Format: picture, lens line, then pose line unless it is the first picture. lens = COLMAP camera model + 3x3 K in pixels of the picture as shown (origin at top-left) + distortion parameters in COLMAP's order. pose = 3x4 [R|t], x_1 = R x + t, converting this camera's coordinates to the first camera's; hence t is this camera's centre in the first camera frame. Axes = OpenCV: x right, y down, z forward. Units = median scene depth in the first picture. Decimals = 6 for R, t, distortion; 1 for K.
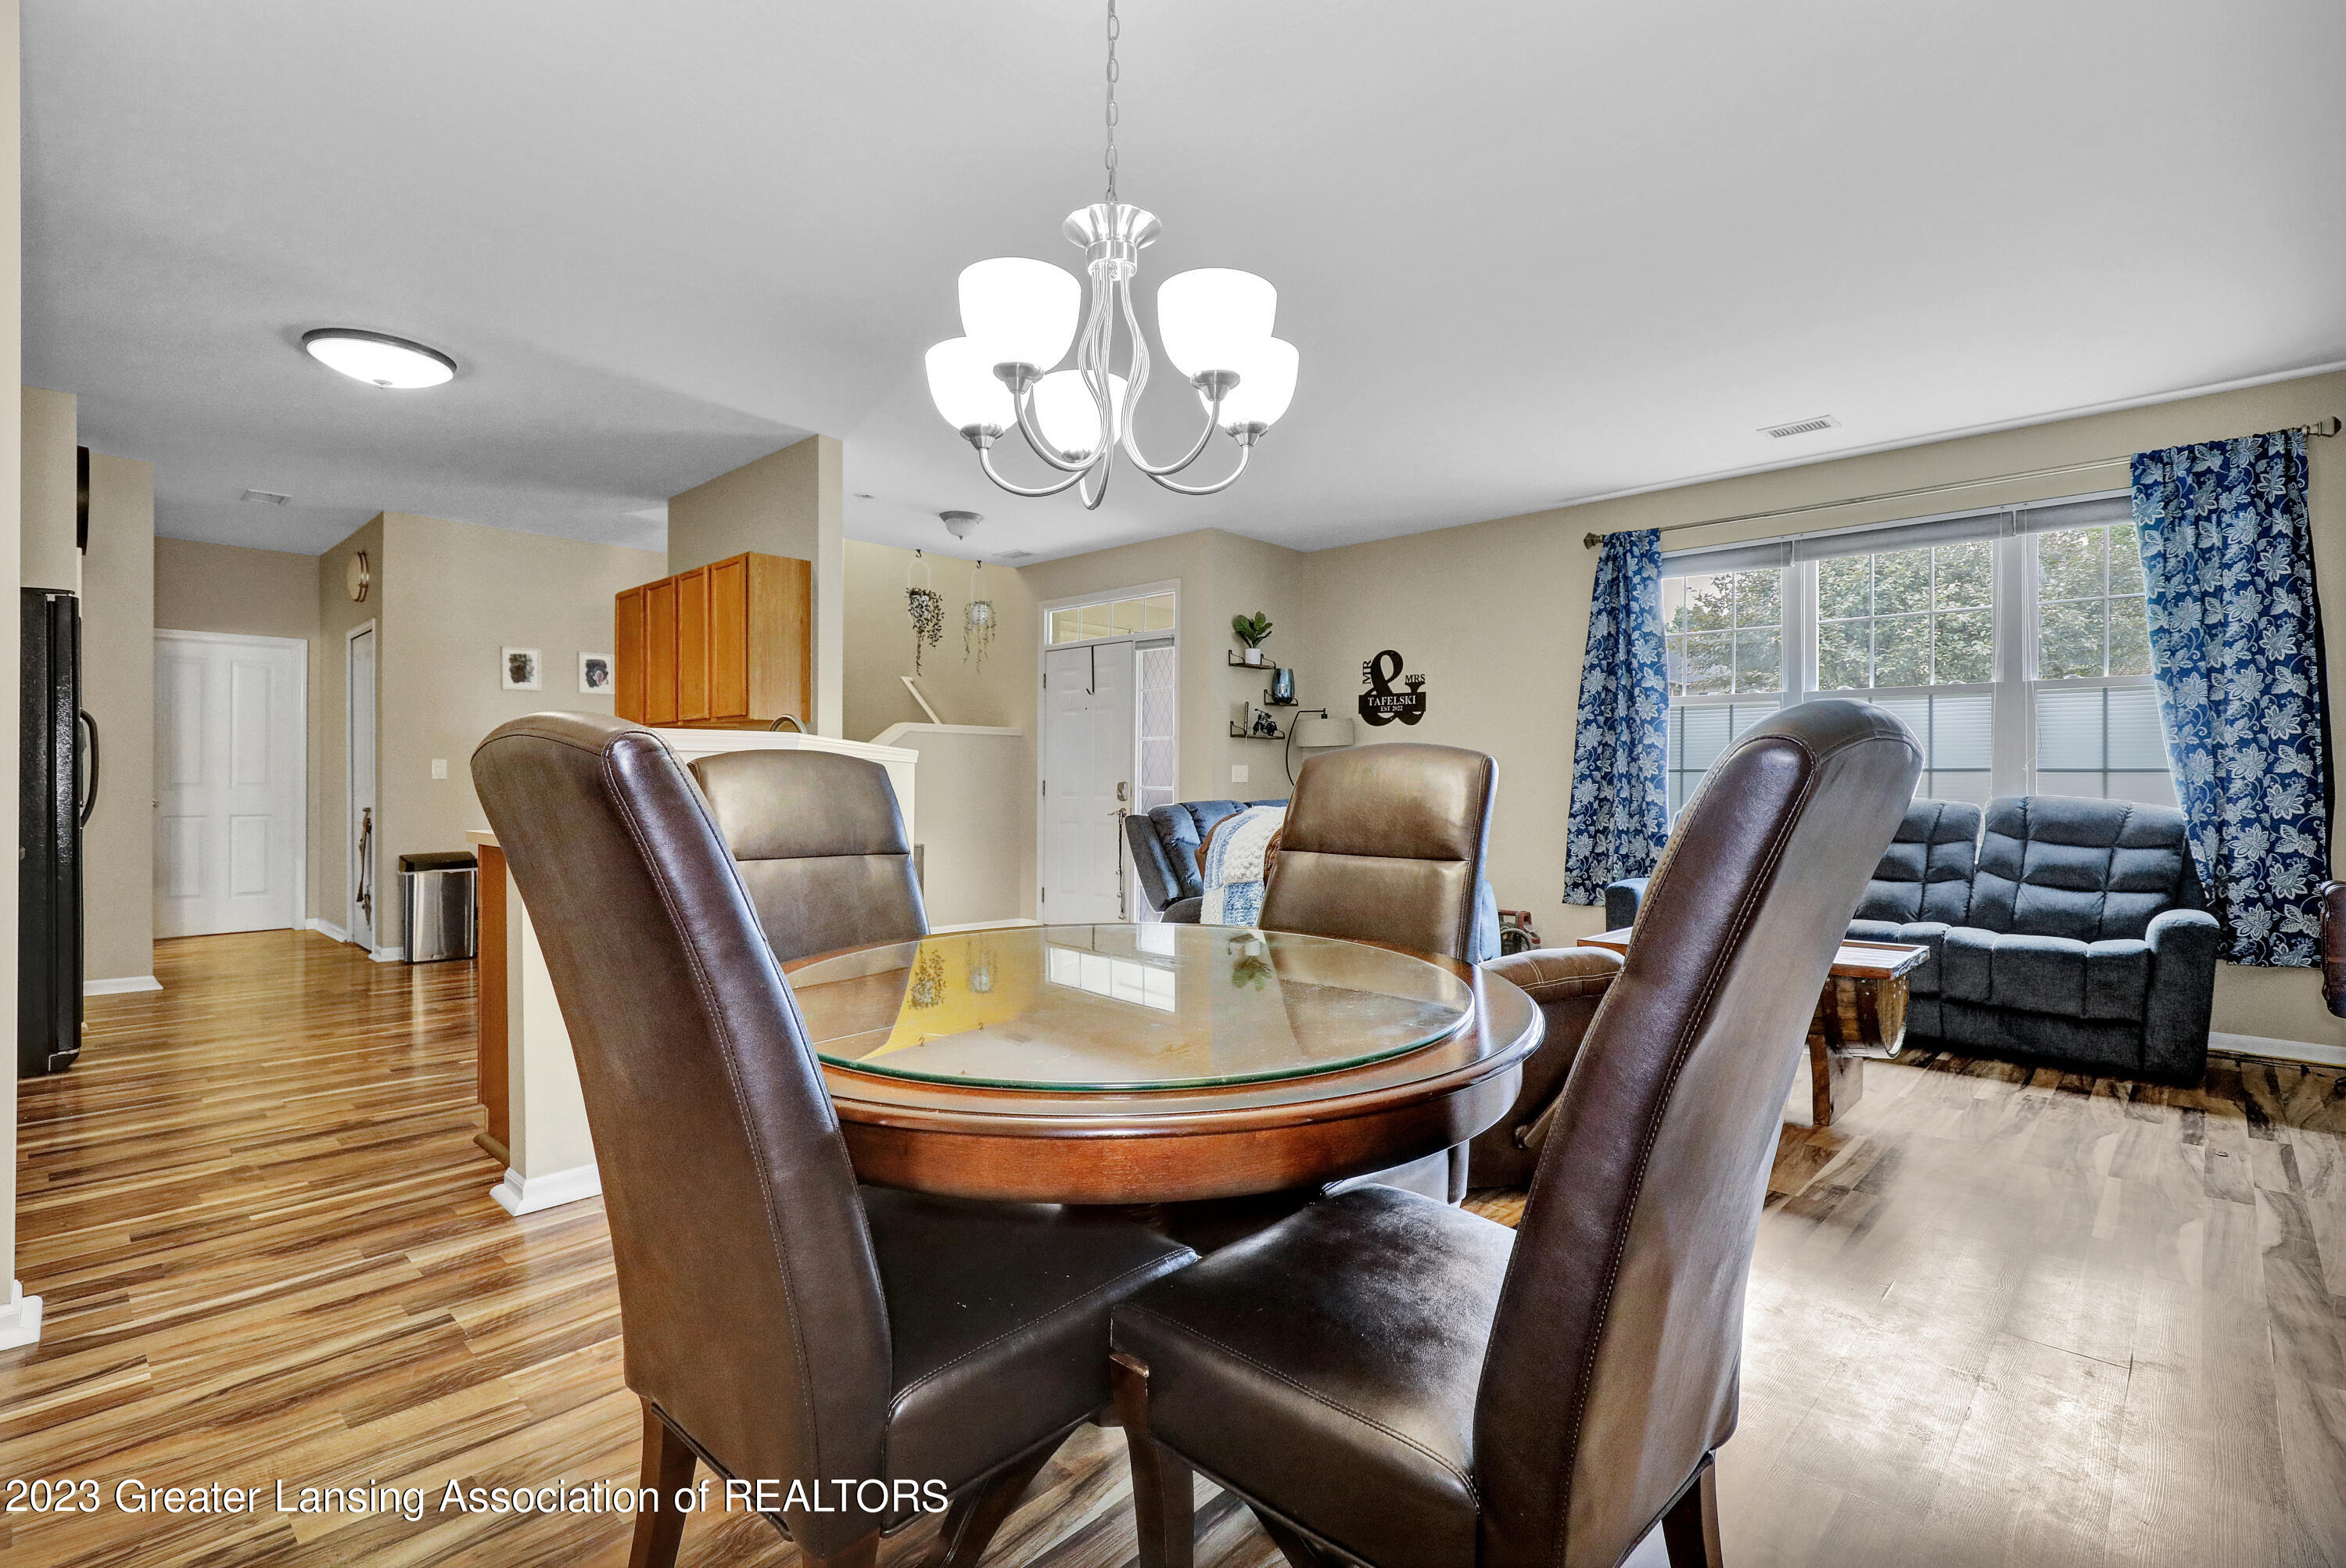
lens RADIAL K [[1099.8, 0, 1173.8], [0, 1099.8, 790.4], [0, 0, 1]] dist [0.000891, 0.000017]
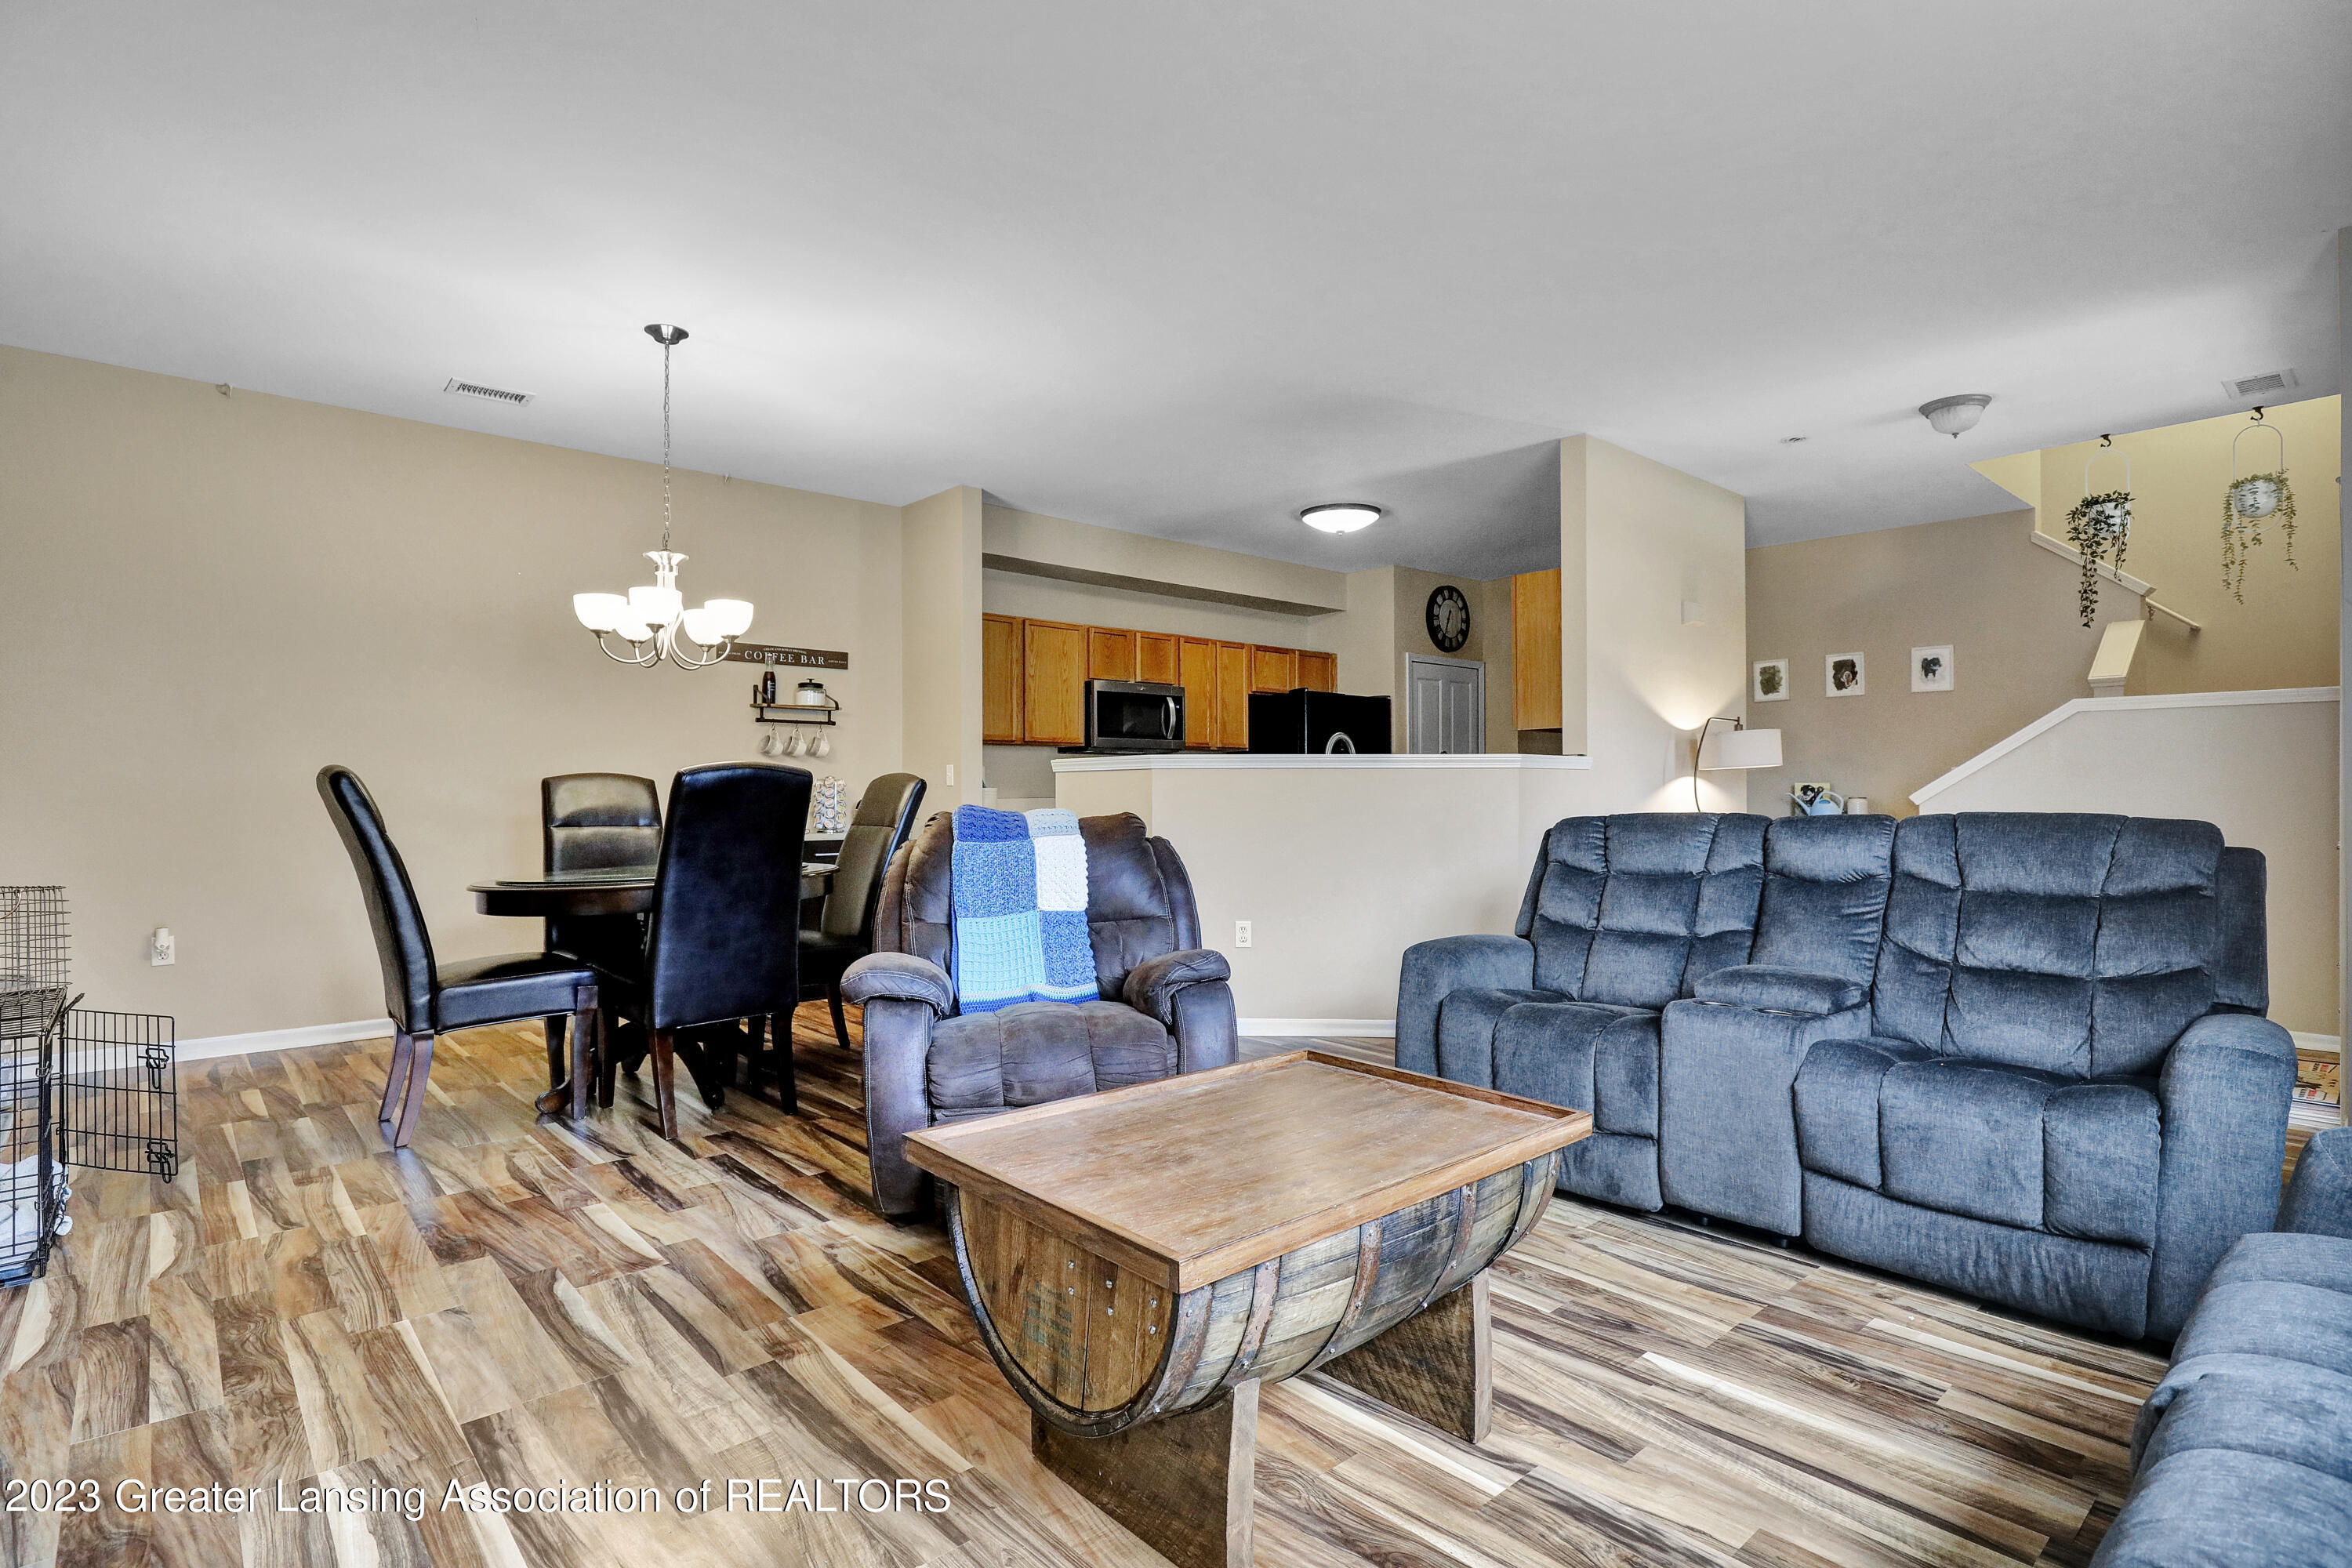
lens RADIAL K [[1168.2, 0, 1177.6], [0, 1168.2, 790.6], [0, 0, 1]] dist [0.003463, 0.000182]
pose [[-0.104710, -0.011095, -0.994441, 0.559068], [0.007439, 0.999901, -0.011939, 0.001851], [0.994475, -0.008648, -0.104617, 0.556817]]
